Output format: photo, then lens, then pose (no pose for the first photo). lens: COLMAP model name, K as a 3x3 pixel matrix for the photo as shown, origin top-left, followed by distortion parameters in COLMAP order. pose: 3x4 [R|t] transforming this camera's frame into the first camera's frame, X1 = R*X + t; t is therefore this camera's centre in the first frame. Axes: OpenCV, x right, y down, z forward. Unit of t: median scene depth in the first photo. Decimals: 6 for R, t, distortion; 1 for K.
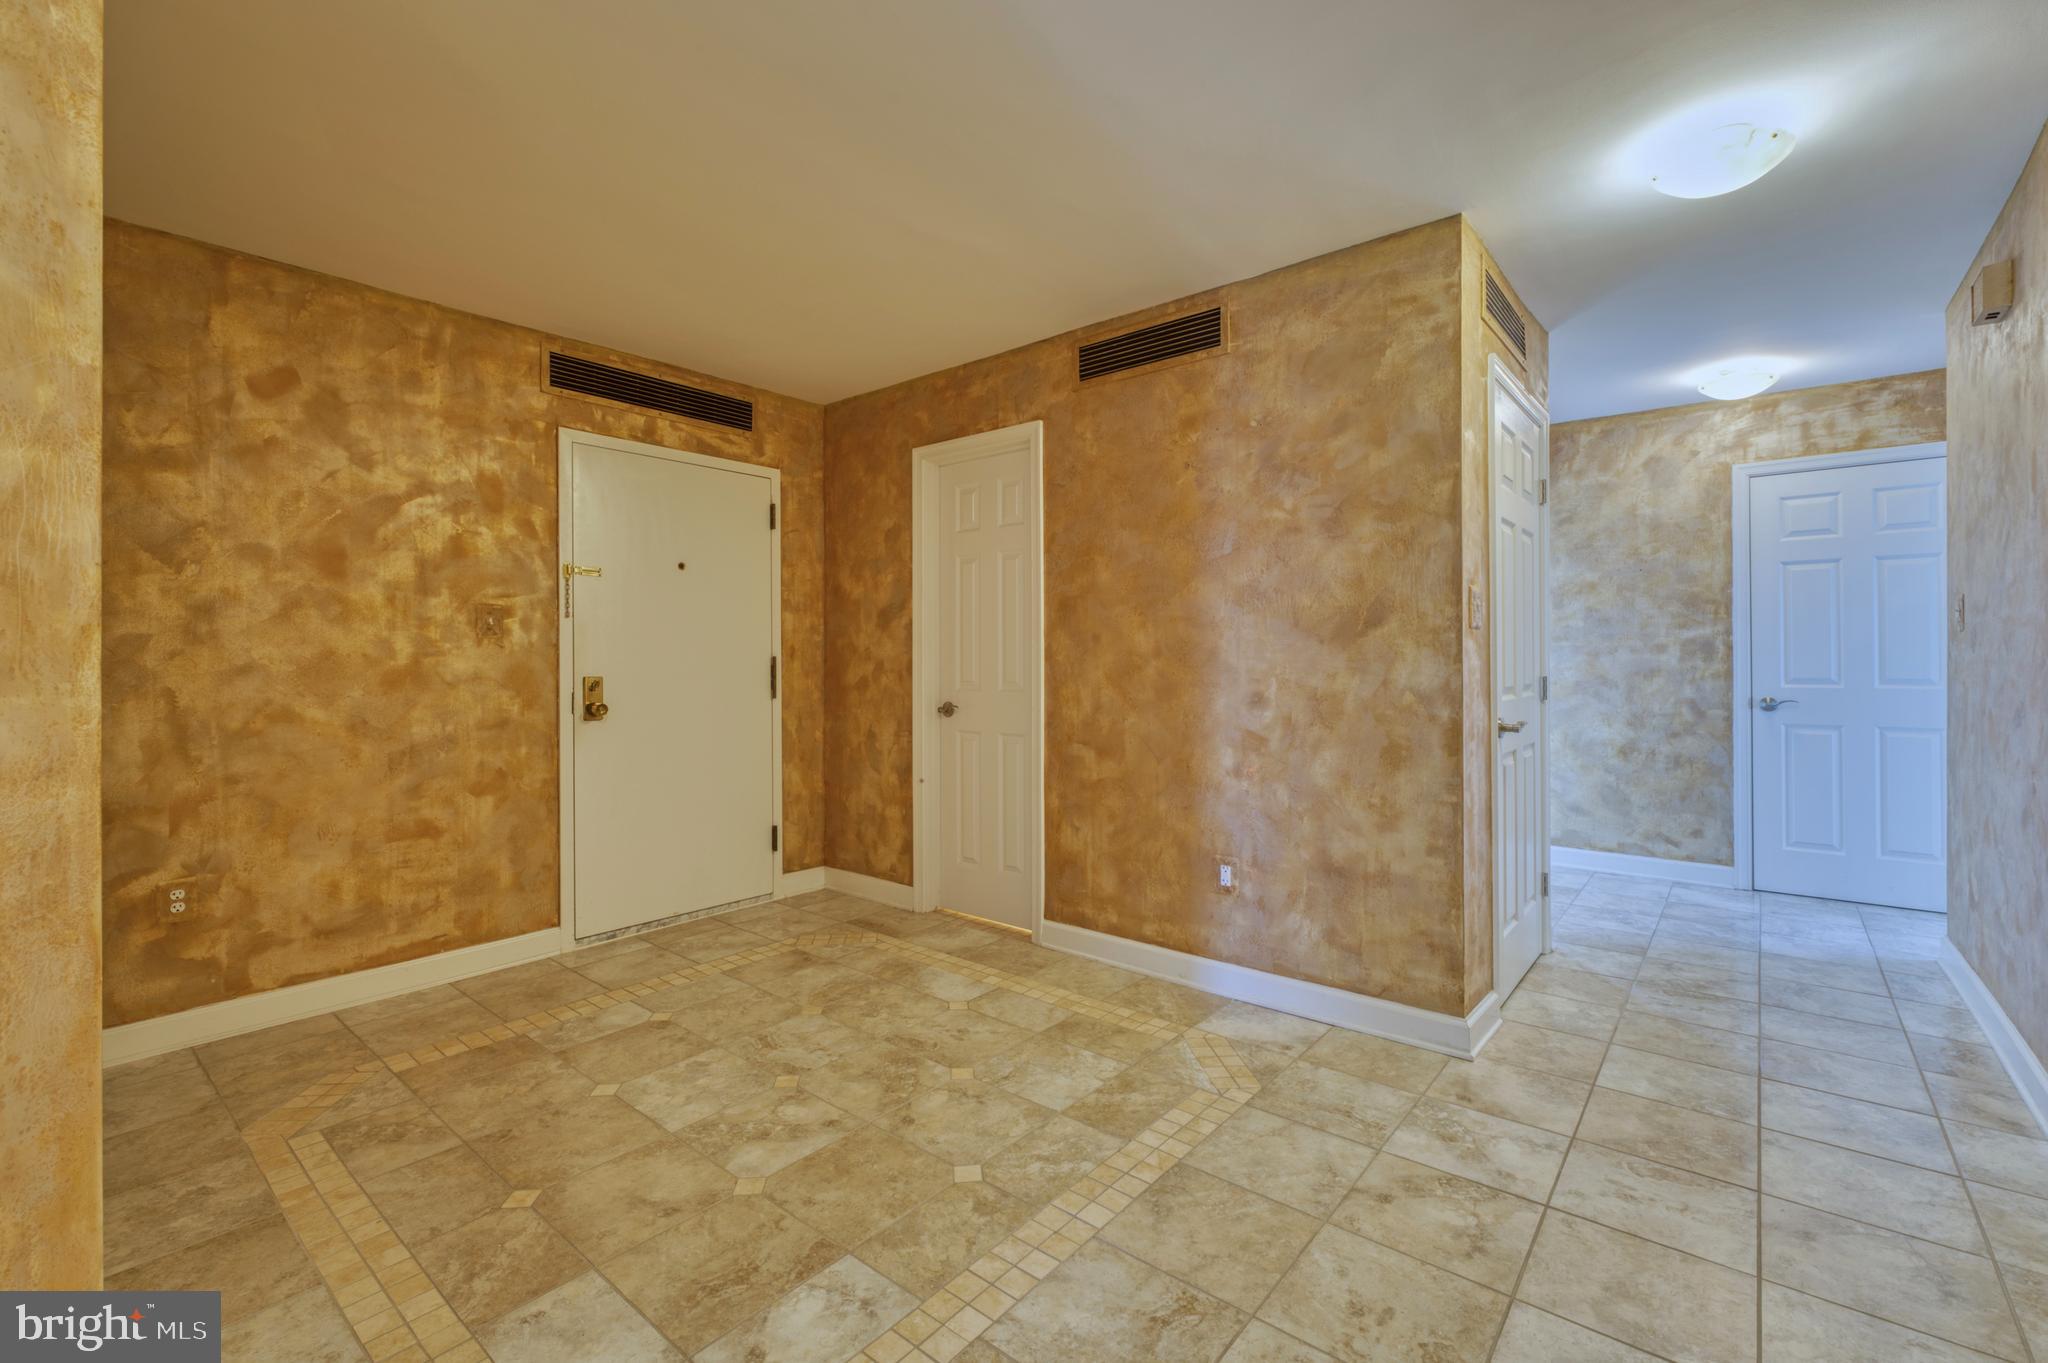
lens RADIAL K [[889.2, 0, 996.7], [0, 889.2, 680.4], [0, 0, 1]] dist [-0.001924, -0.000901]
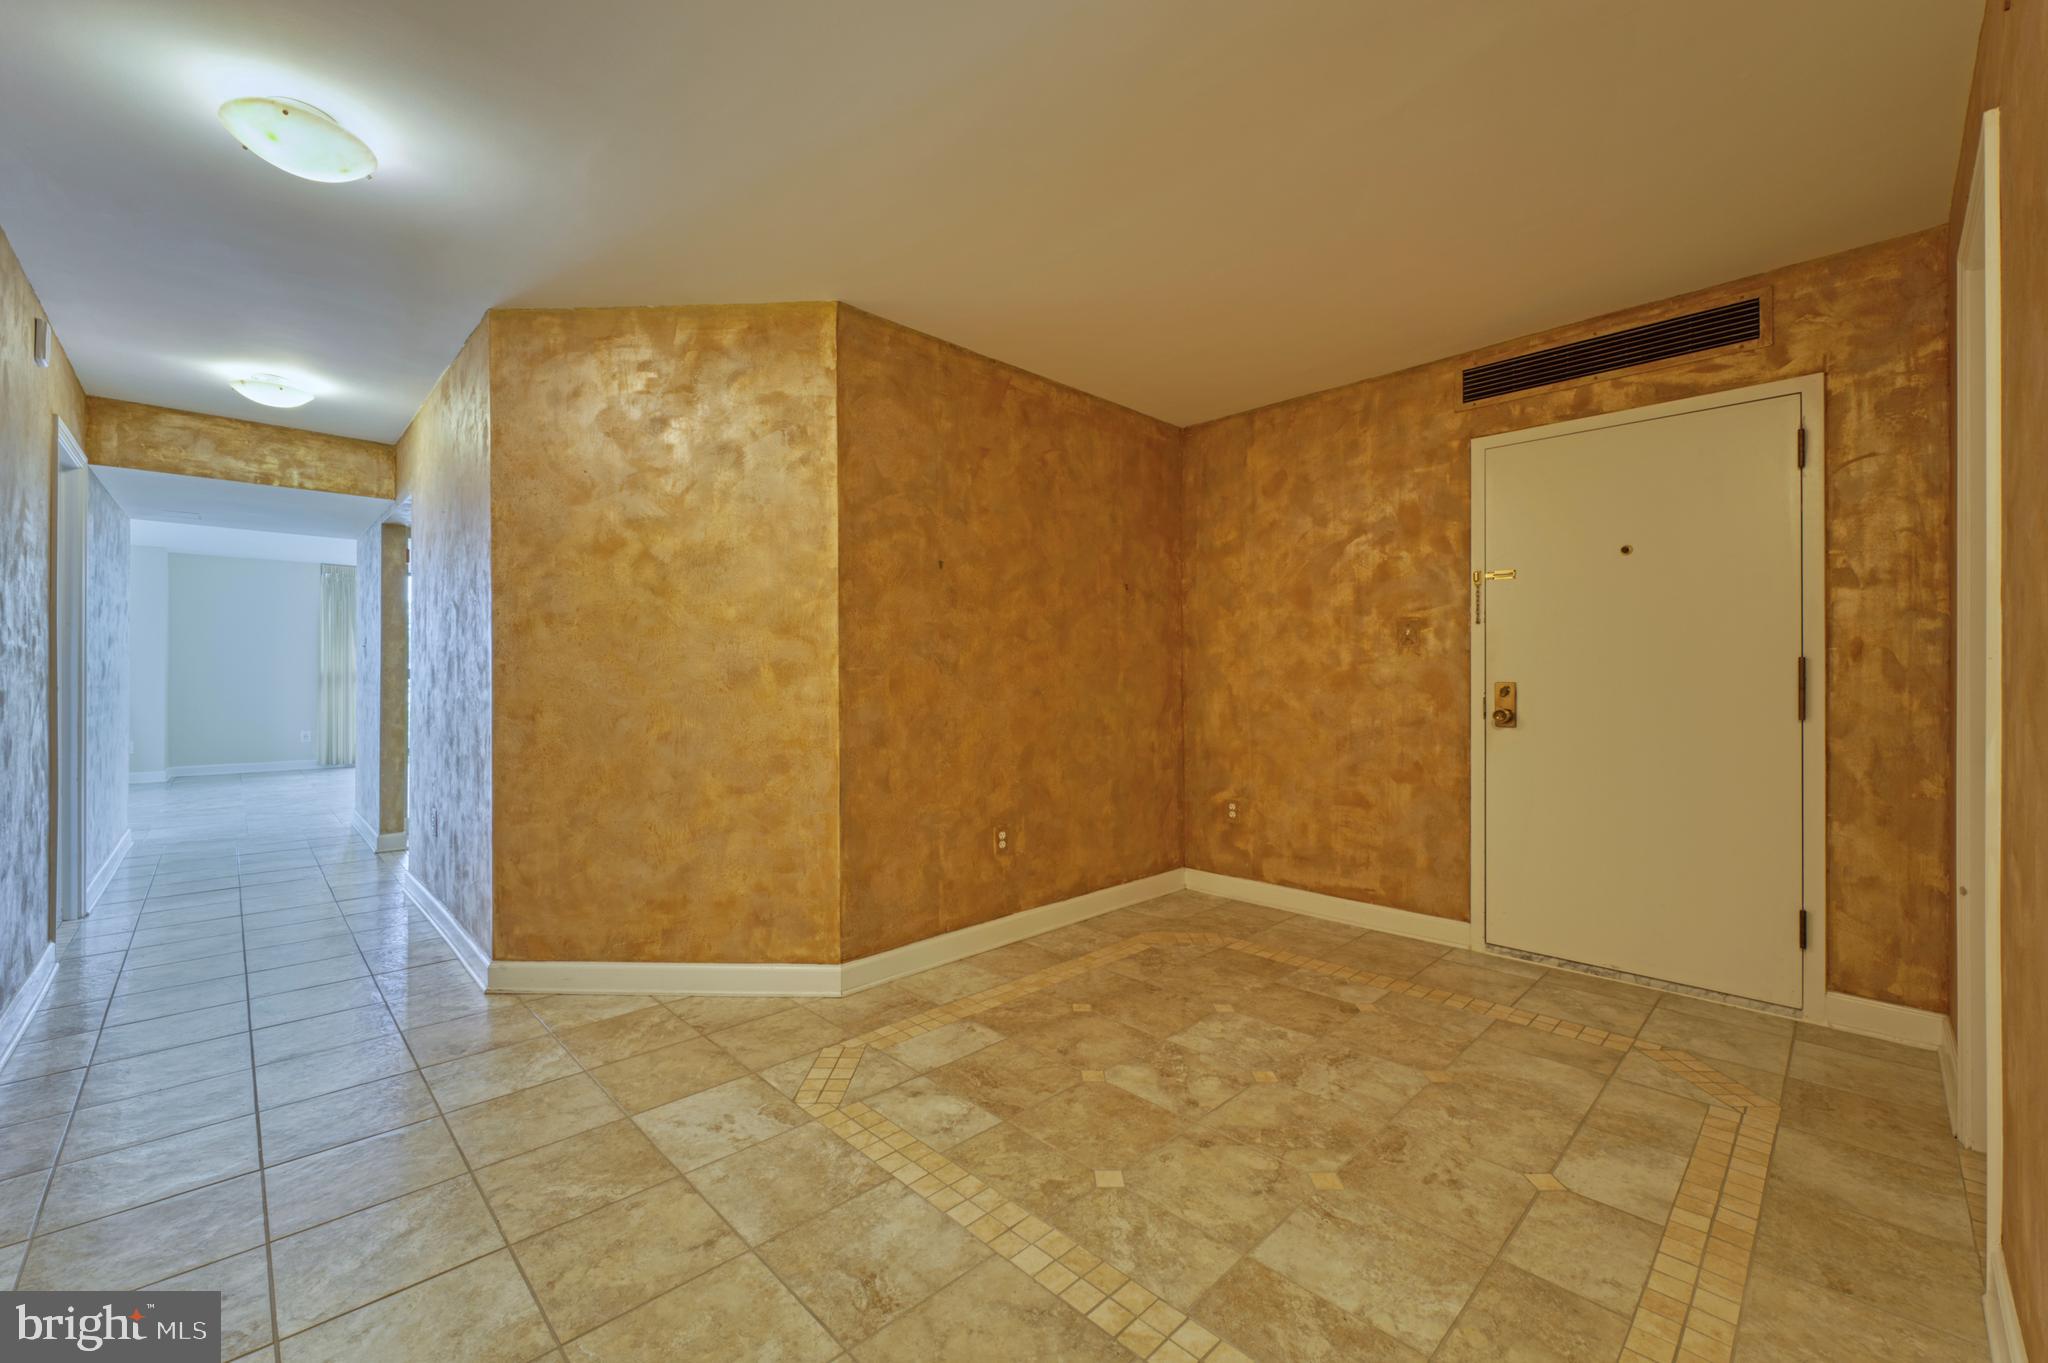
lens RADIAL K [[821.2, 0, 1016.3], [0, 821.2, 694.6], [0, 0, 1]] dist [0.000202, -0.000050]
pose [[-0.096677, 0.024439, -0.995016, 0.568703], [-0.020908, 0.999428, 0.026579, -0.003895], [0.995096, 0.023374, -0.096111, 0.632237]]
